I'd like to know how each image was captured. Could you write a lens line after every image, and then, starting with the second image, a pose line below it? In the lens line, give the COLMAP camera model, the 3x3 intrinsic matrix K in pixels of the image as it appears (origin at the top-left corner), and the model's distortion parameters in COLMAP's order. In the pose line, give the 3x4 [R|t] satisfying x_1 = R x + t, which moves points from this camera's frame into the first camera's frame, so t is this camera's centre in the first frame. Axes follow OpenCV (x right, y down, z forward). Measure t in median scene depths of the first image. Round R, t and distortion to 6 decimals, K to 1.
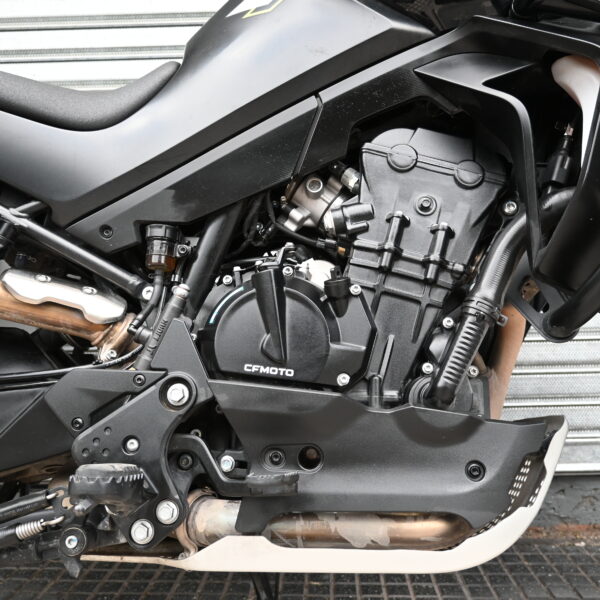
lens RADIAL K [[616.3, 0, 300.0], [0, 616.3, 300.0], [0, 0, 1]] dist [-0.004087, 0.000765]
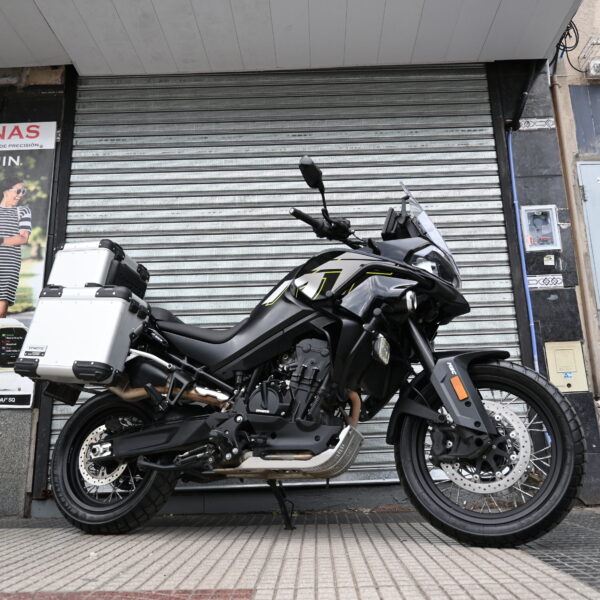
lens RADIAL K [[595.0, 0, 300.0], [0, 595.0, 300.0], [0, 0, 1]] dist [-0.002858, 0.003393]
pose [[0.959253, -0.073592, -0.272798, 1.040635], [0.013277, 0.976159, -0.216650, 0.213327], [0.282237, 0.204200, 0.937360, -2.094261]]
